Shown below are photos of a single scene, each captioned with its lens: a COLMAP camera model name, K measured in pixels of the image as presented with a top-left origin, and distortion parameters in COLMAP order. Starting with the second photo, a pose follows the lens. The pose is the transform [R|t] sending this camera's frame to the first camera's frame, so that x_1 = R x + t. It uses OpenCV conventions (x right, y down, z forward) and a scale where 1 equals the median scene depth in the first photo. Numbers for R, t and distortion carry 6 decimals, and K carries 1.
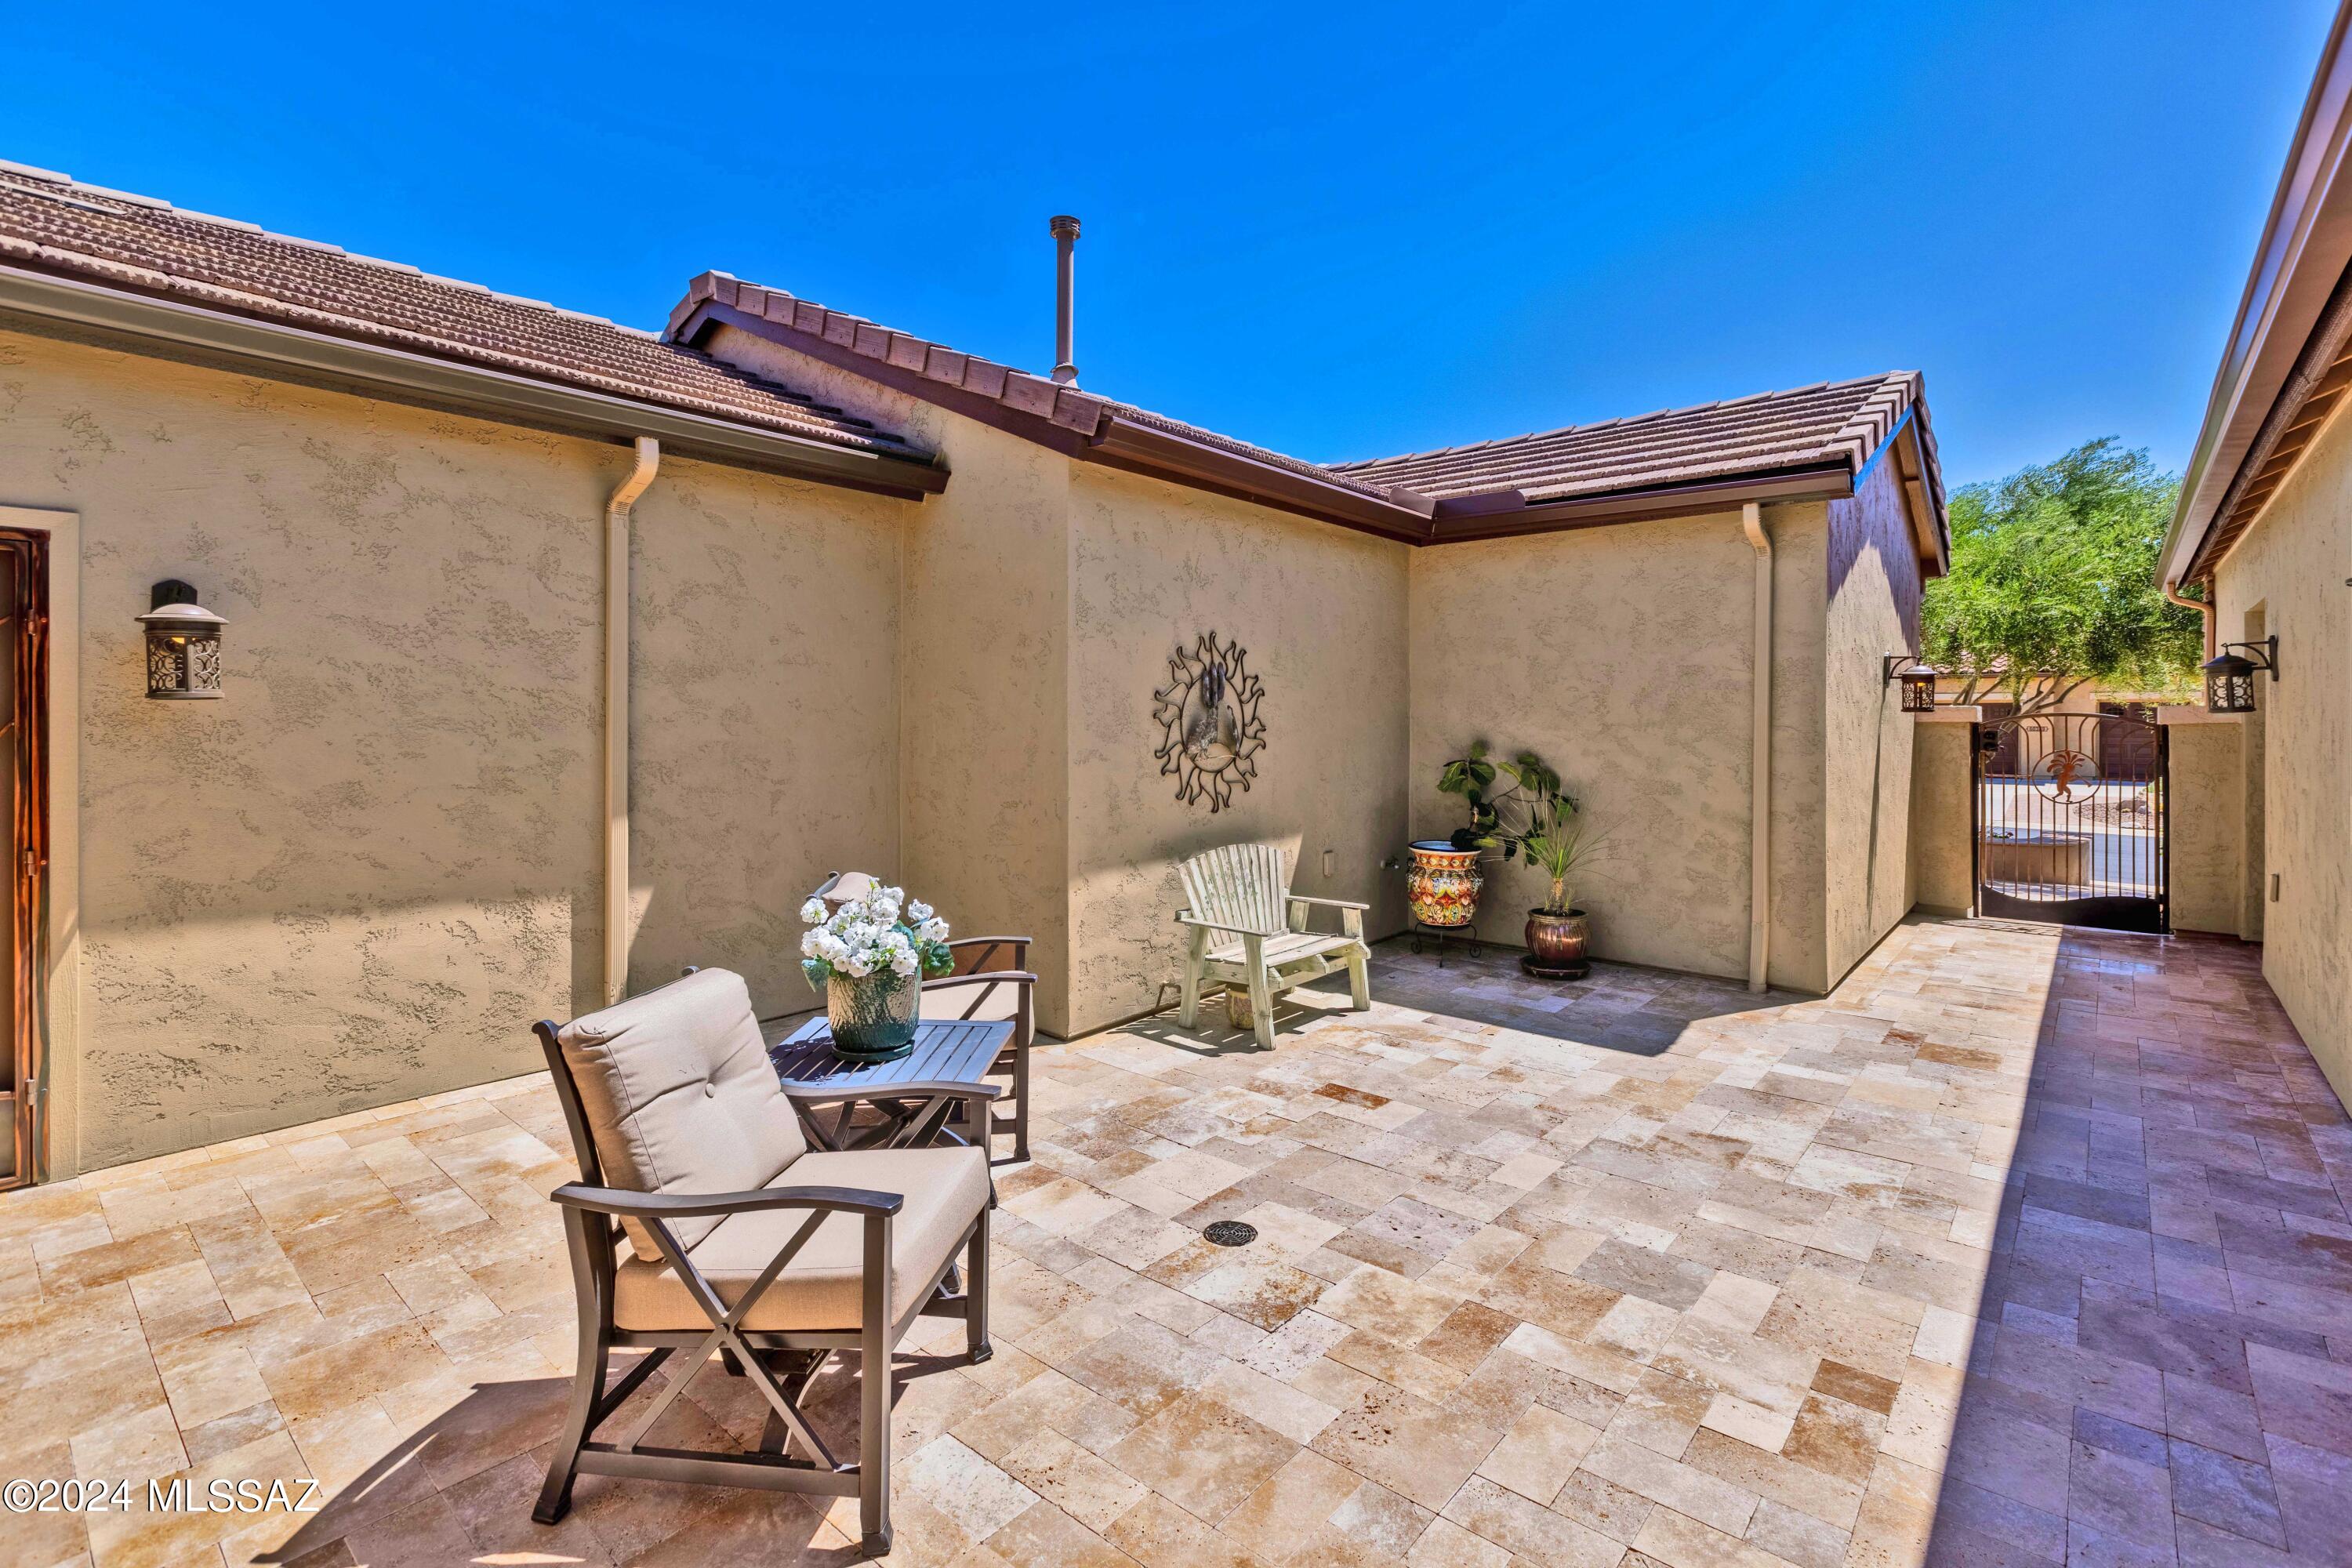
lens RADIAL K [[1078.6, 0, 1180.4], [0, 1078.6, 735.7], [0, 0, 1]] dist [-0.000501, -0.000221]
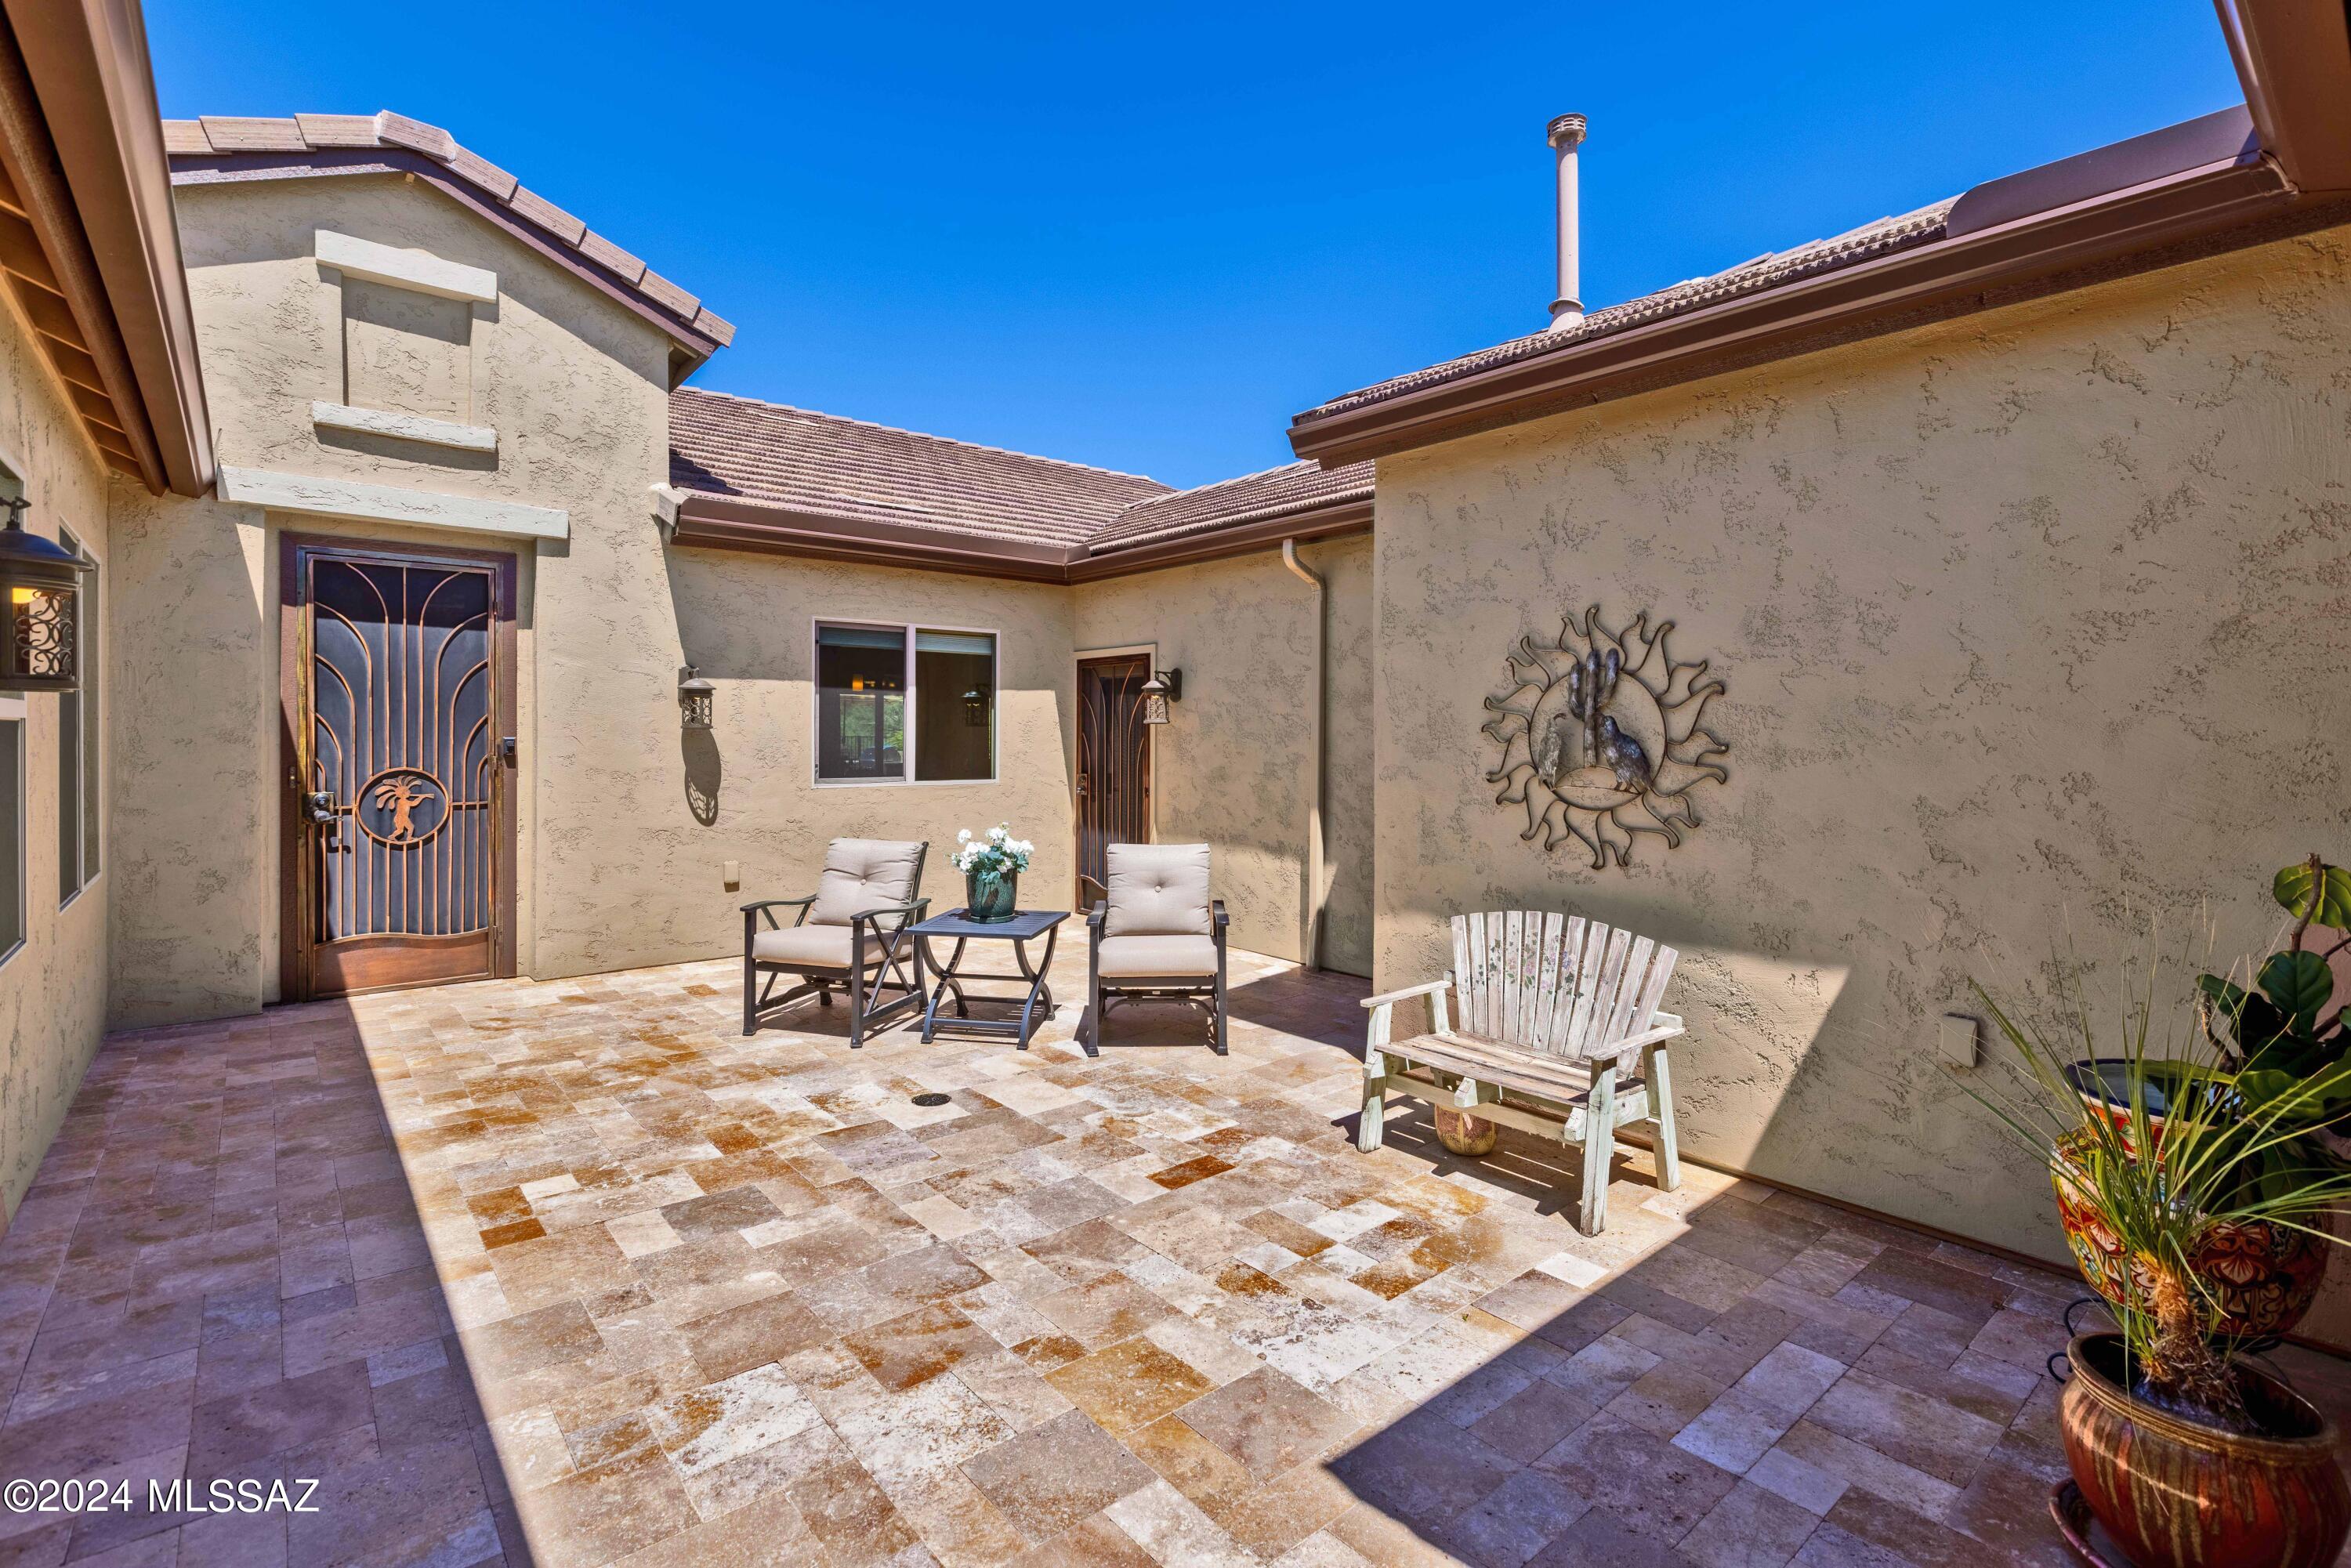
lens RADIAL K [[1093.4, 0, 1175.3], [0, 1093.4, 759.9], [0, 0, 1]] dist [0.001006, 0.000734]
pose [[-0.164415, 0.019927, -0.986190, 1.041860], [-0.022653, 0.999456, 0.023972, -0.011696], [0.986131, 0.026282, -0.163874, 1.160879]]
